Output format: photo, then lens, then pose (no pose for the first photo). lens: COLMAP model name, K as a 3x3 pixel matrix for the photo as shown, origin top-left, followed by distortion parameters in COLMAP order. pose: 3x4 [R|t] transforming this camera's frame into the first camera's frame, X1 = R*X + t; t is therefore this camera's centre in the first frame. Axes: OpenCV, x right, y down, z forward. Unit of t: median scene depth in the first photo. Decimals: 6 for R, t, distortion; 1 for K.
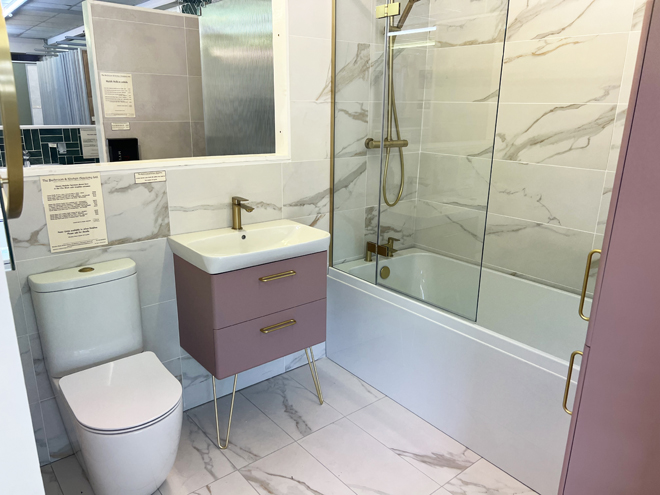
lens RADIAL K [[491.7, 0, 330.0], [0, 491.7, 247.5], [0, 0, 1]] dist [0.009963, -0.003021]
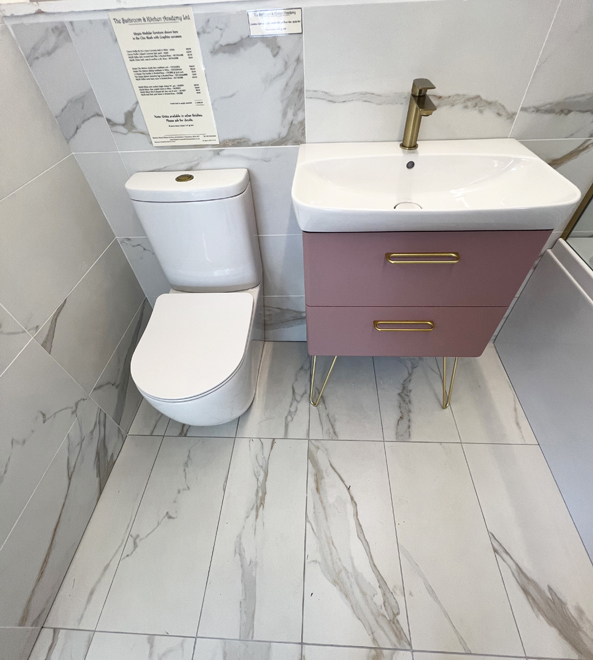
lens RADIAL K [[326.7, 0, 298.8], [0, 326.7, 341.6], [0, 0, 1]] dist [0.001296, 0.000298]
pose [[0.744214, 0.461650, -0.482727, 0.016186], [-0.135658, 0.812112, 0.567513, -0.057006], [0.654021, -0.356865, 0.667011, 0.594928]]
